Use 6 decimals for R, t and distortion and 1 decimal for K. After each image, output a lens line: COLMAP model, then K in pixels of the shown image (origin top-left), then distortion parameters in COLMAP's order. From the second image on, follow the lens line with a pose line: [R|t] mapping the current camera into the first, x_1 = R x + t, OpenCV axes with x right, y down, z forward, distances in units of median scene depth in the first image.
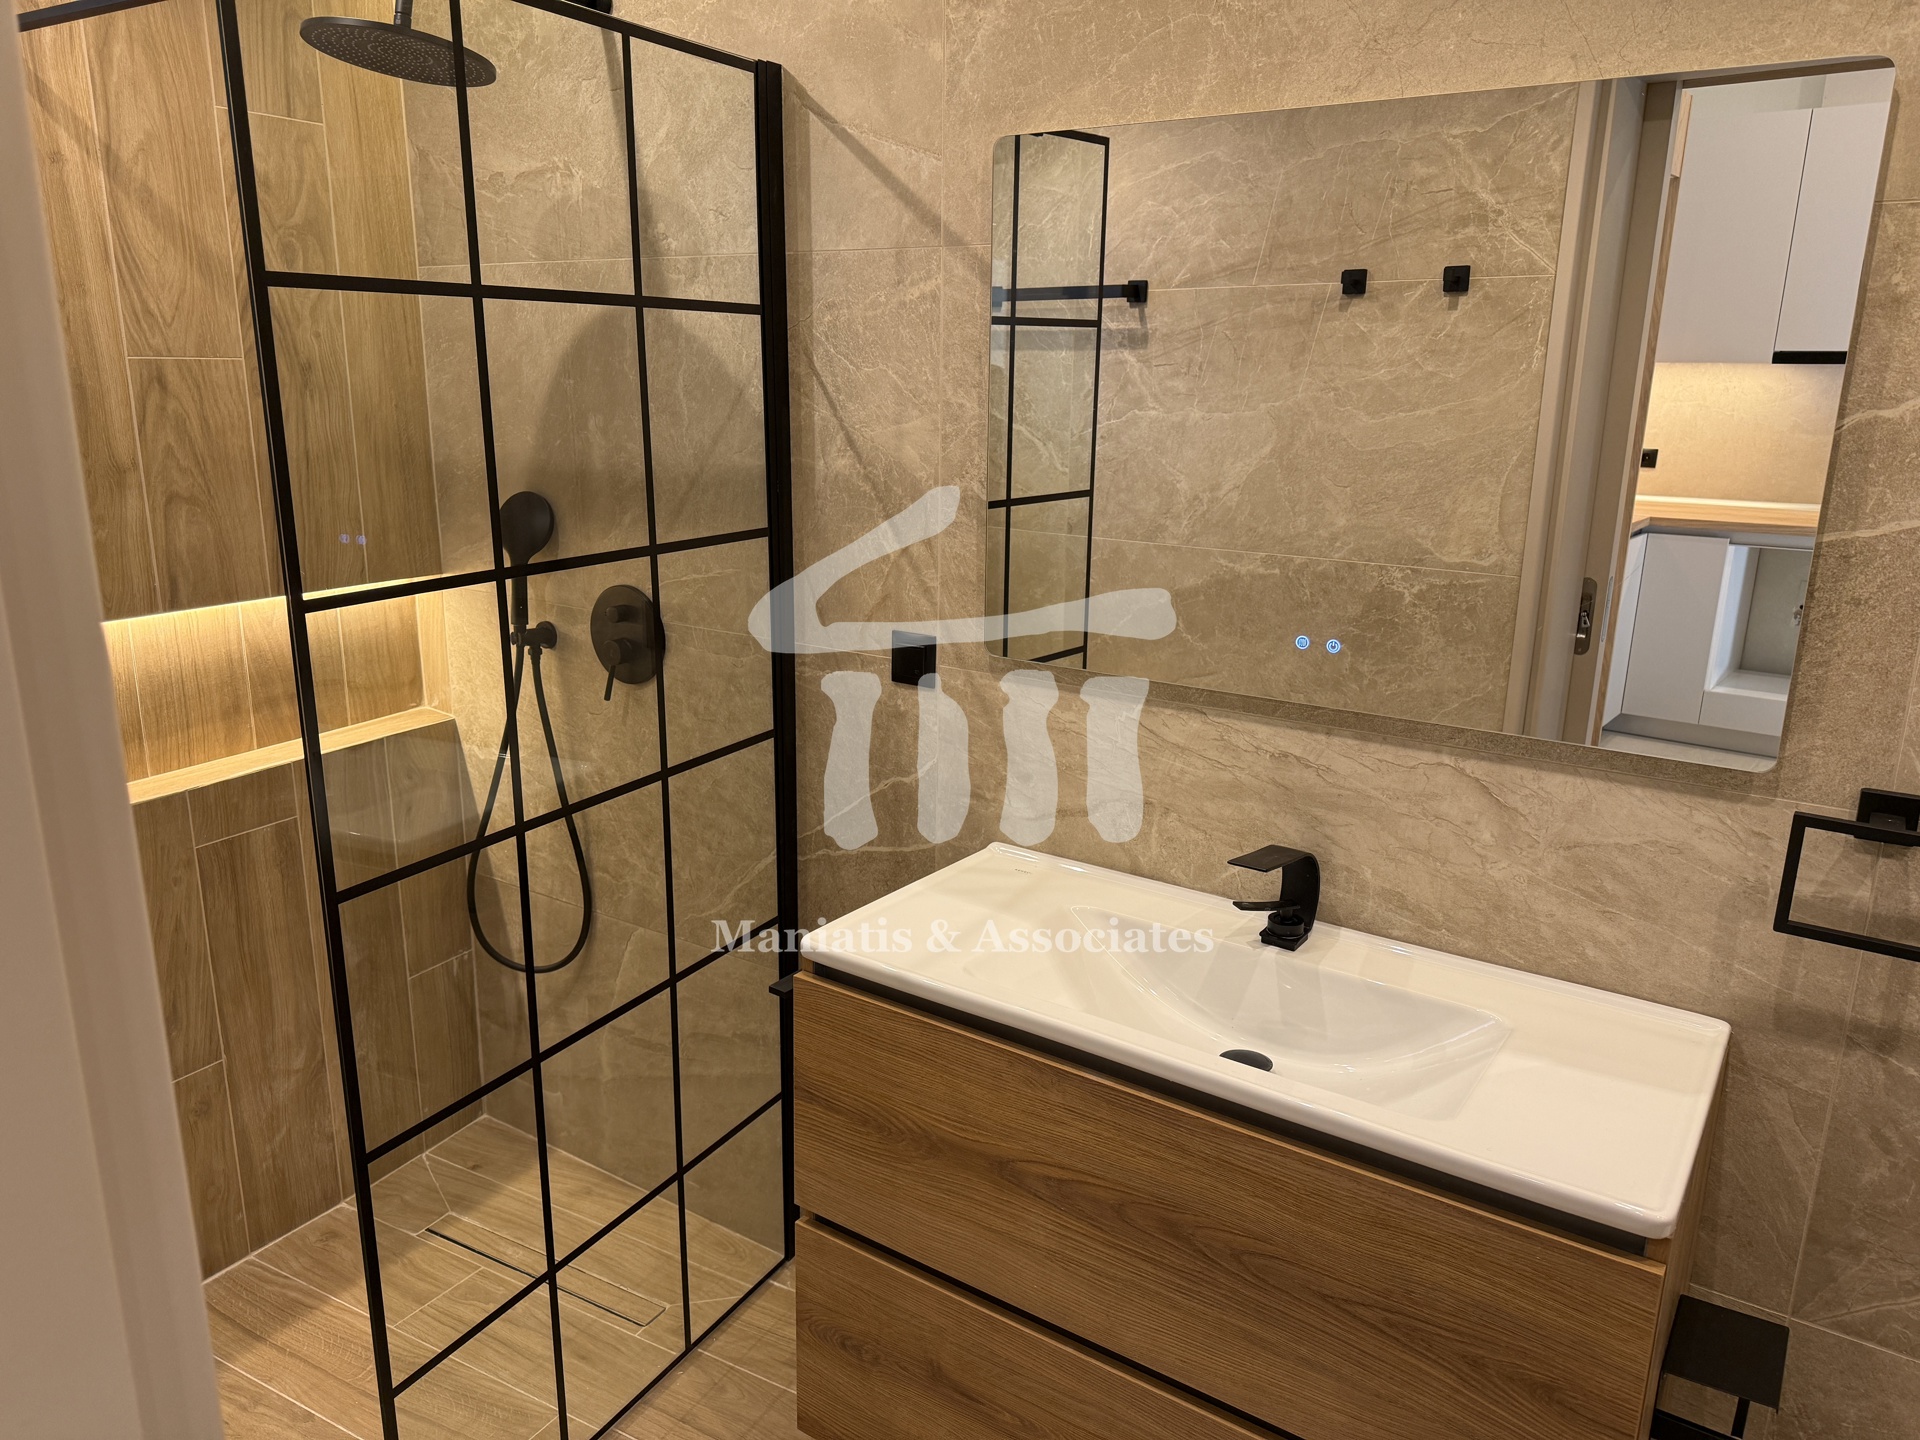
lens RADIAL K [[1341.9, 0, 976.2], [0, 1341.9, 726.3], [0, 0, 1]] dist [0.093180, -0.117998]
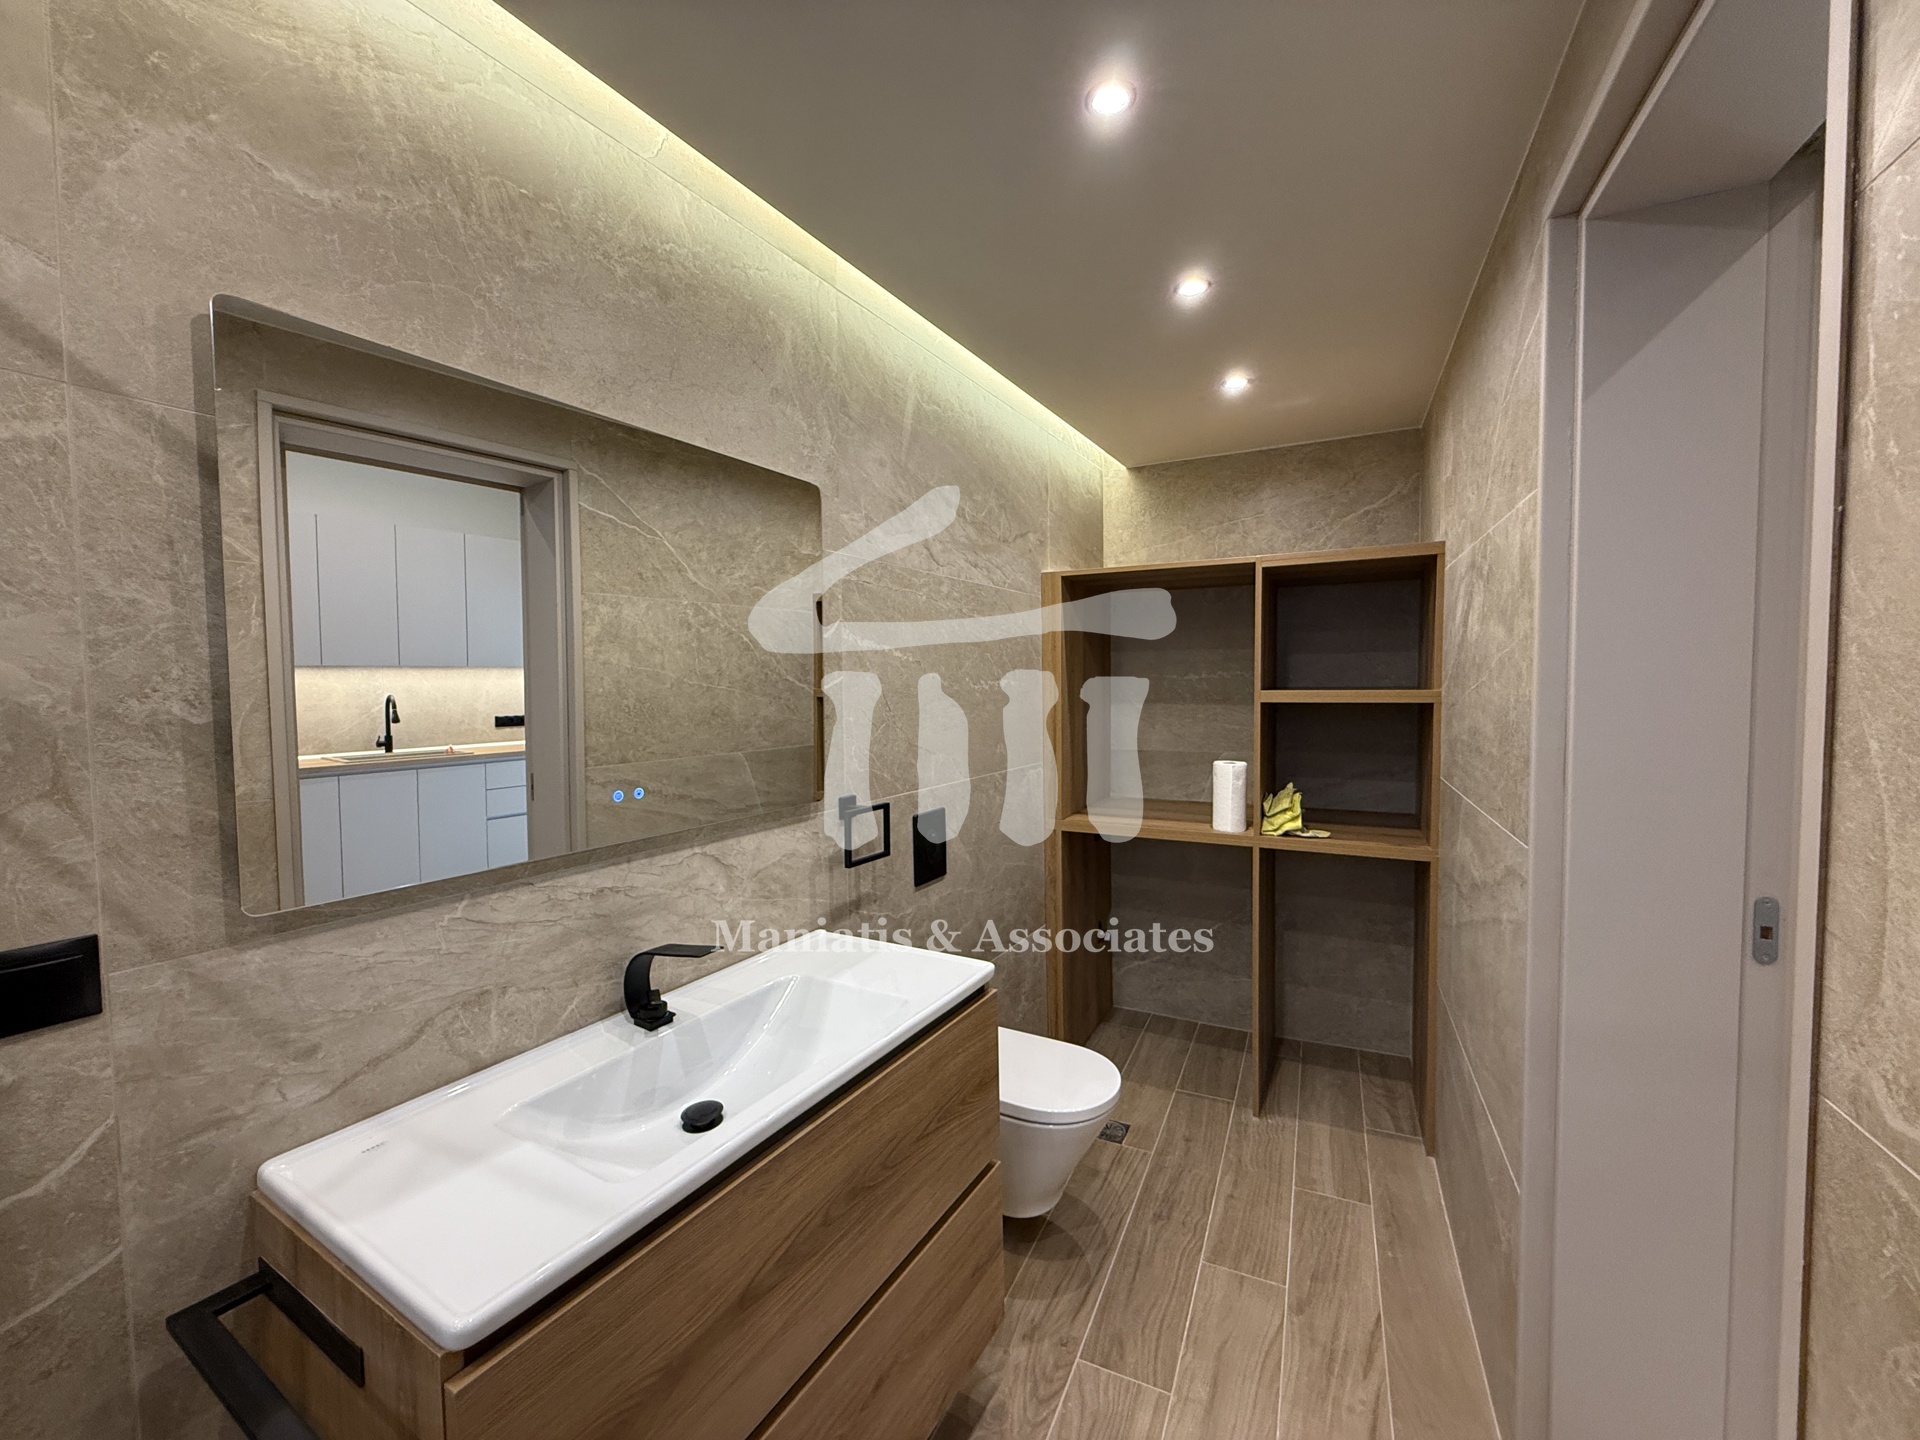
lens RADIAL K [[764.1, 0, 957.4], [0, 764.1, 718.6], [0, 0, 1]] dist [0.000583, -0.000168]
pose [[-0.054751, -0.060365, 0.996674, -0.453268], [0.266426, 0.961099, 0.072847, -0.088881], [-0.962299, 0.269528, -0.036539, 0.605649]]
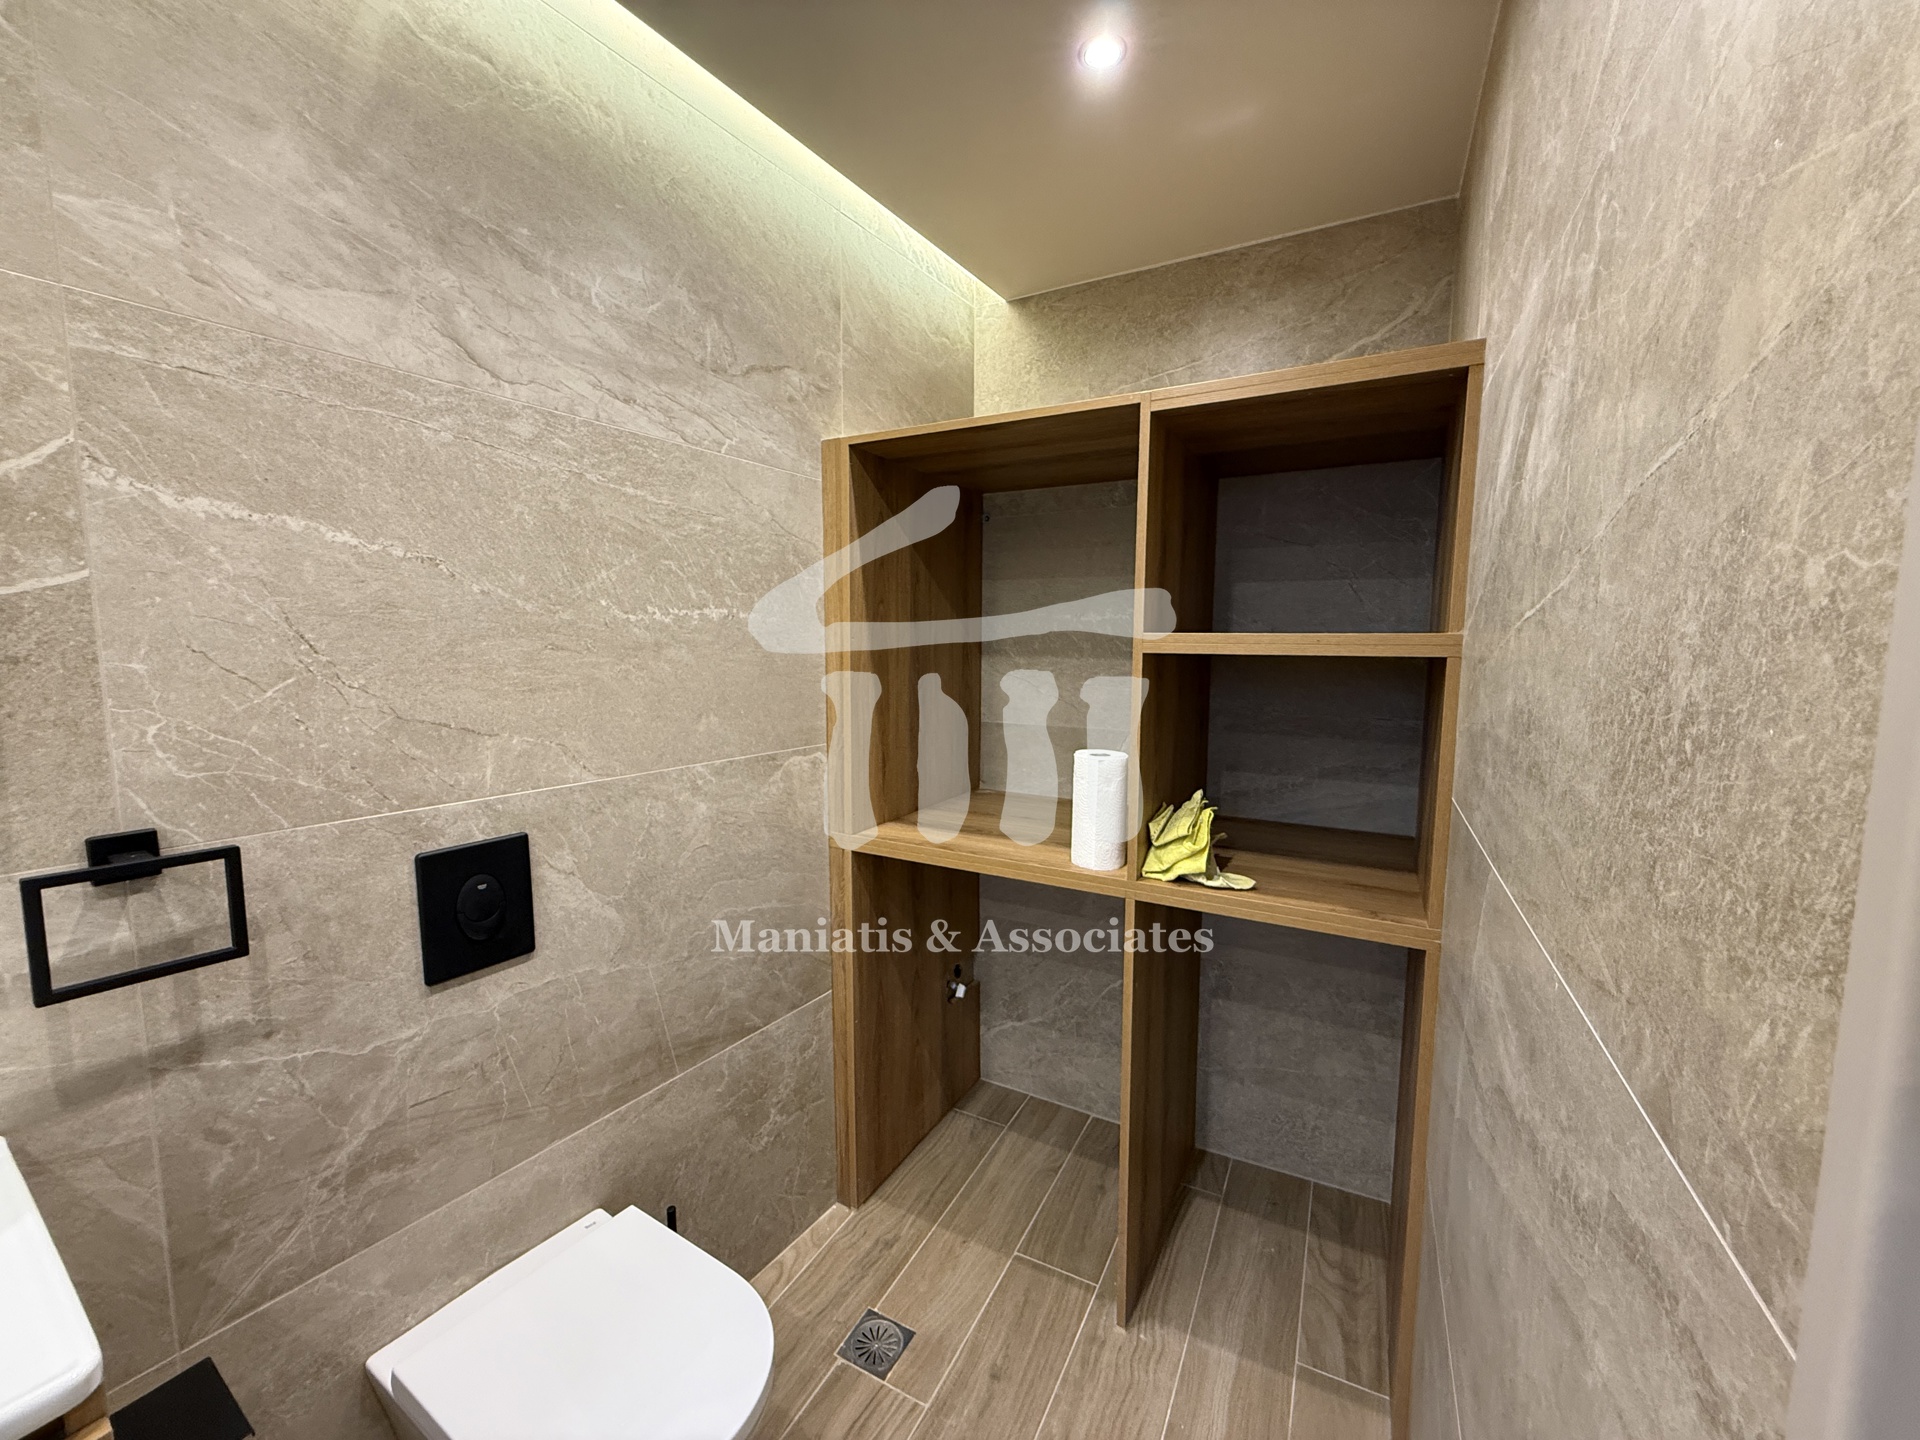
lens RADIAL K [[762.5, 0, 956.0], [0, 762.5, 718.8], [0, 0, 1]] dist [-0.001245, -0.000397]
pose [[-0.014045, -0.116649, 0.993074, 0.057809], [0.252268, 0.960630, 0.116406, 0.042323], [-0.967555, 0.252156, 0.015935, 0.244708]]
